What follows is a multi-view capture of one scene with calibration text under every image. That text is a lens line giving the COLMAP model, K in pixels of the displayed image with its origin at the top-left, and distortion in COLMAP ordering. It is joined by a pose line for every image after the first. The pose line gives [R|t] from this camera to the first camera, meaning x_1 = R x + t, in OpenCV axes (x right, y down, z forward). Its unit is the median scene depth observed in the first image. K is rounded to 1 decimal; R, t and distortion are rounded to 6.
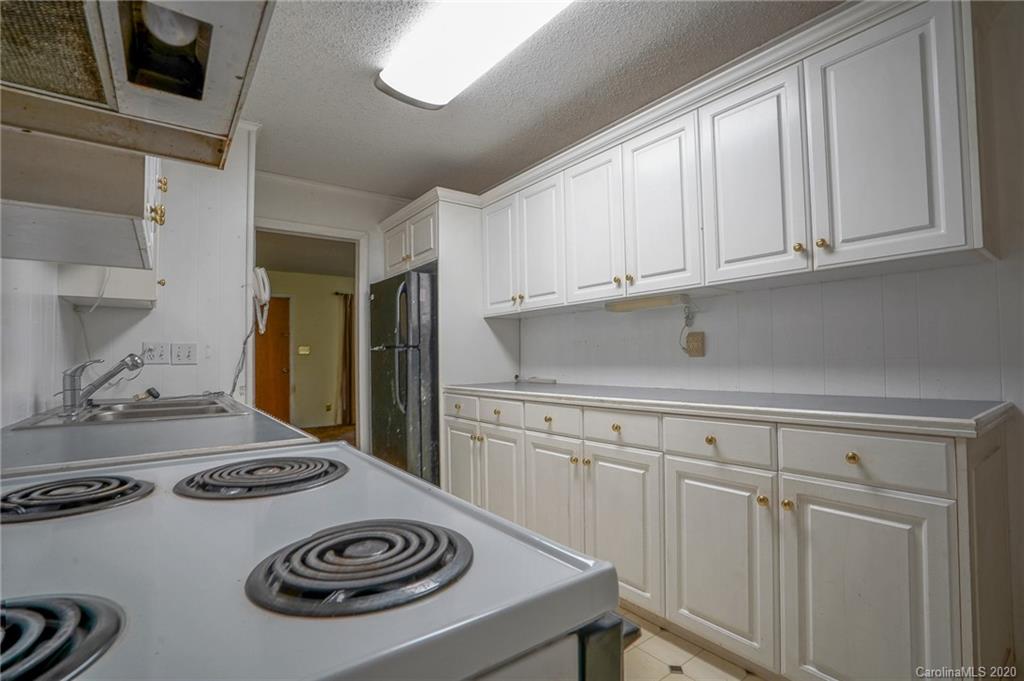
lens RADIAL K [[479.4, 0, 506.2], [0, 479.4, 340.2], [0, 0, 1]] dist [-0.036668, 0.007335]
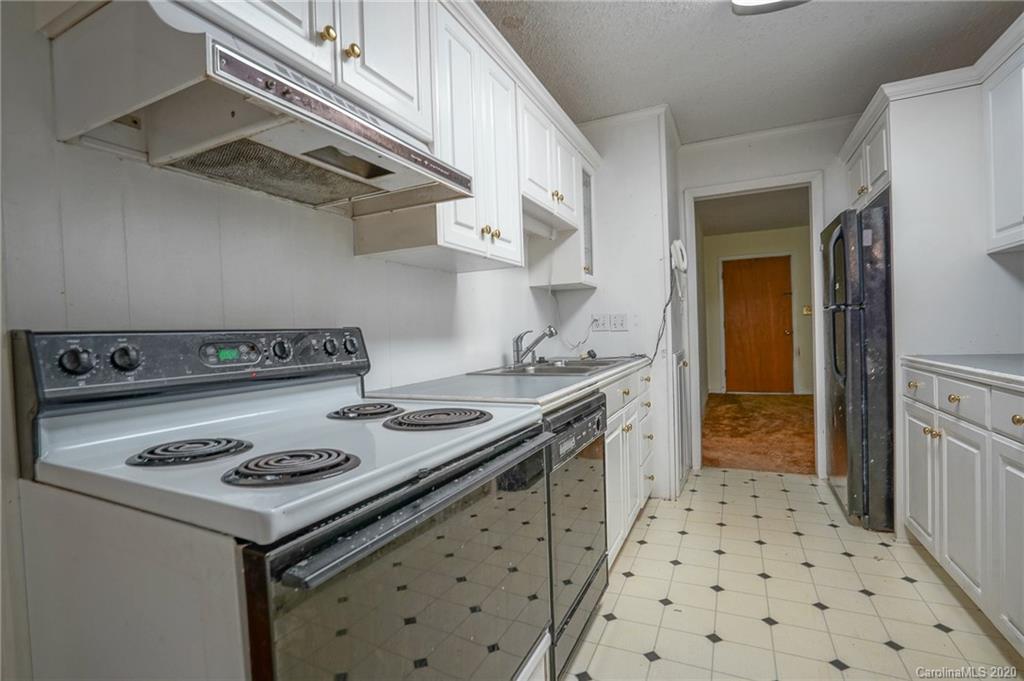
lens RADIAL K [[479.4, 0, 503.0], [0, 479.4, 342.8], [0, 0, 1]] dist [-0.036668, 0.007335]
pose [[0.463880, 0.015618, -0.885760, 0.224095], [0.063514, 0.996685, 0.050837, -0.000977], [0.883618, -0.079840, 0.461350, 0.126818]]
